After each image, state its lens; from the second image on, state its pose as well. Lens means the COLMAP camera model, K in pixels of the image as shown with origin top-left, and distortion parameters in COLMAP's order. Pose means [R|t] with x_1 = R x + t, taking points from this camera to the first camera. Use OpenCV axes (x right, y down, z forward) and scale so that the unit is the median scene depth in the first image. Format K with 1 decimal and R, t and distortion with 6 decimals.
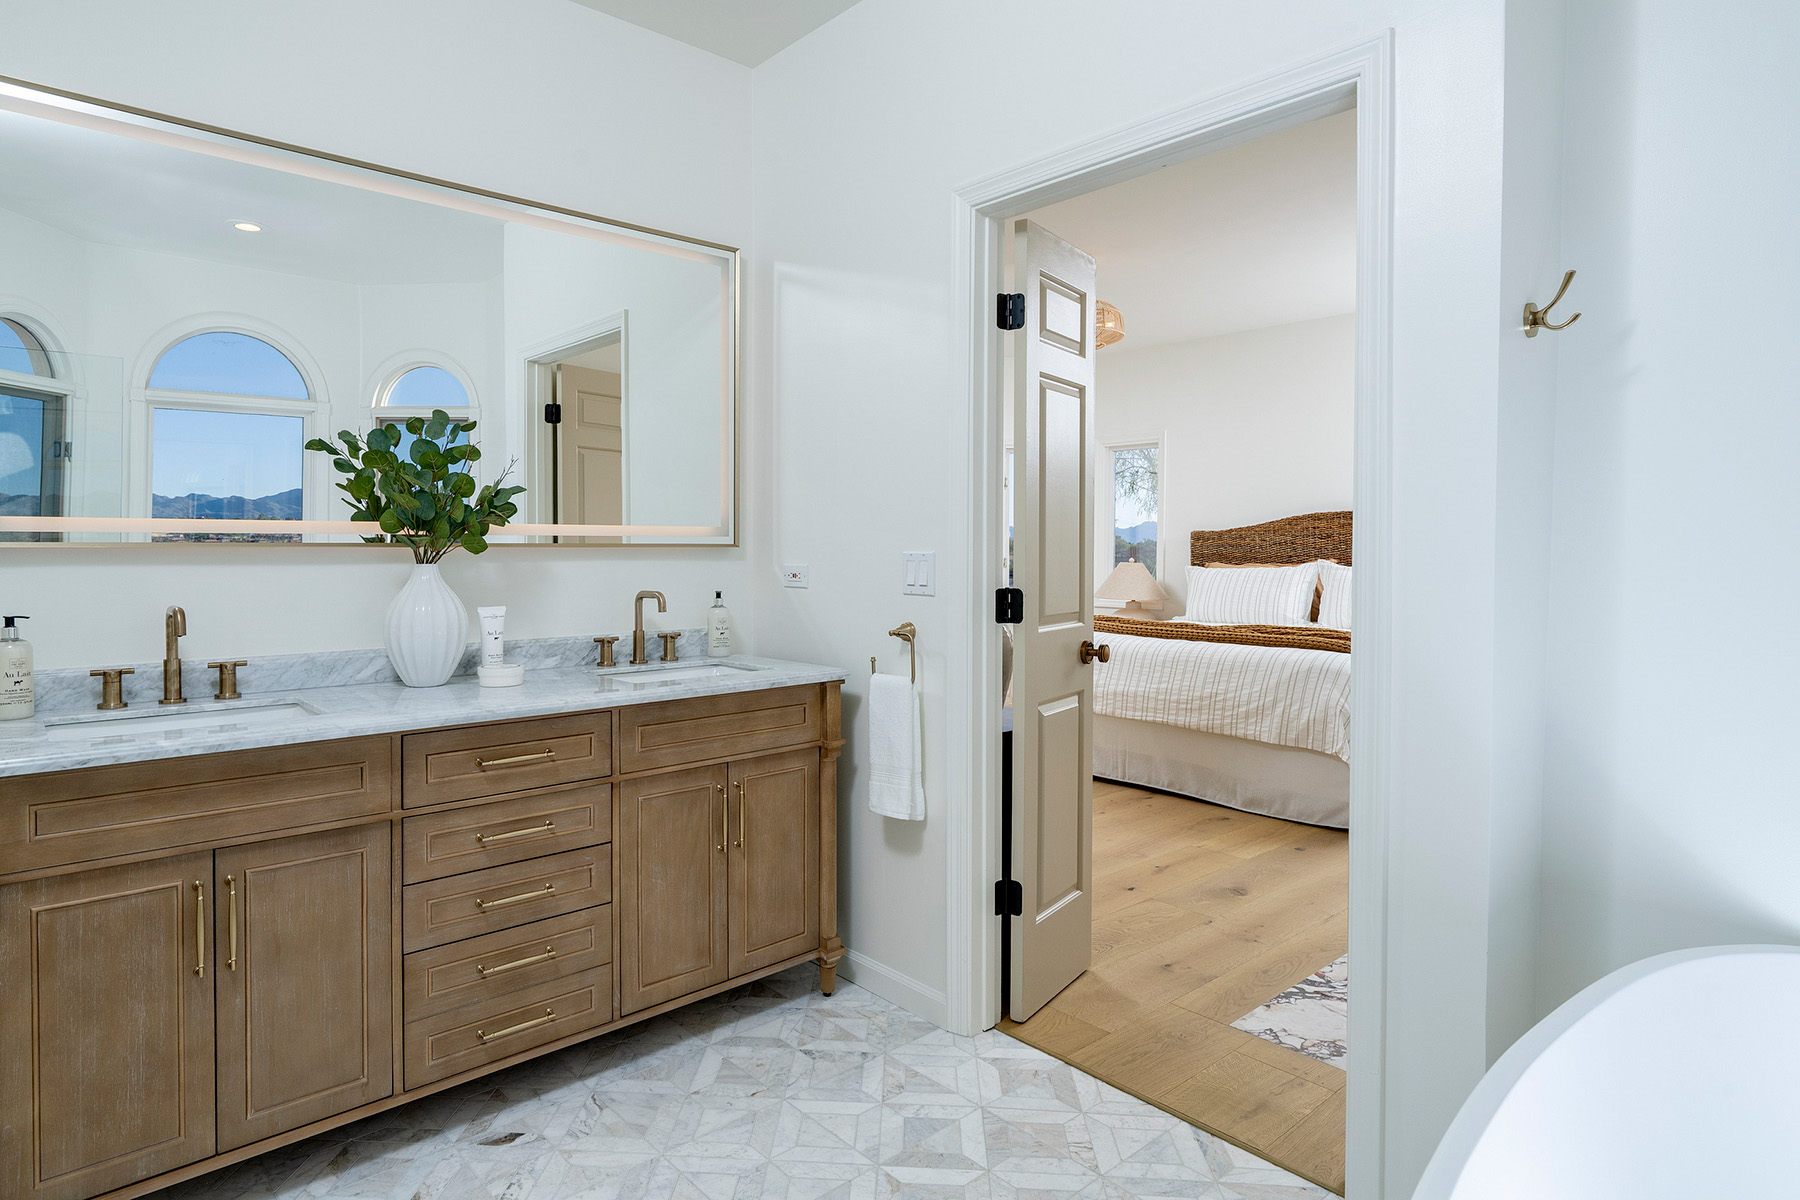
lens RADIAL K [[1051.6, 0, 900.0], [0, 1051.6, 600.0], [0, 0, 1]] dist [-0.005640, -0.000876]
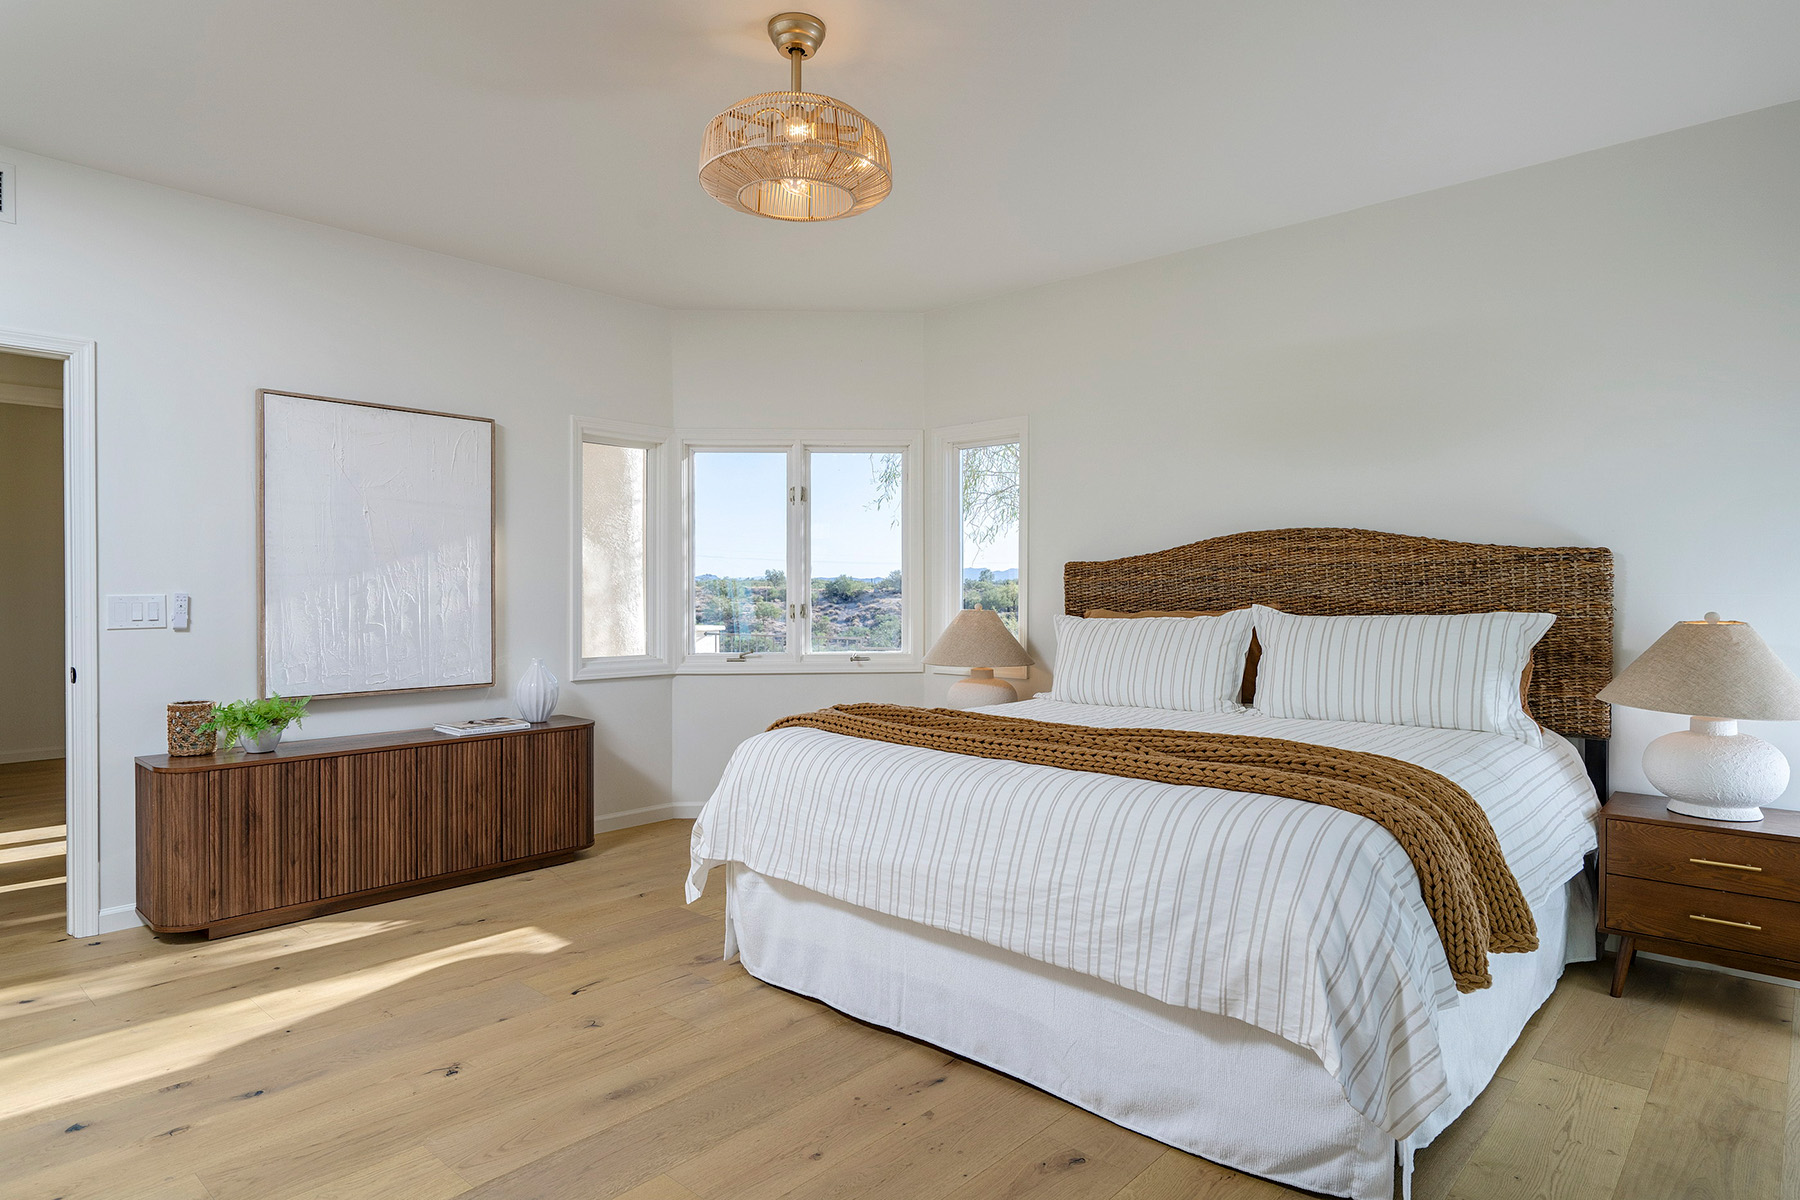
lens RADIAL K [[1051.6, 0, 900.0], [0, 1051.6, 600.0], [0, 0, 1]] dist [-0.005640, -0.000876]
pose [[0.998008, -0.001390, 0.063074, 0.188736], [0.003826, 0.999250, -0.038522, -0.023383], [-0.062973, 0.038686, 0.997265, 0.493543]]
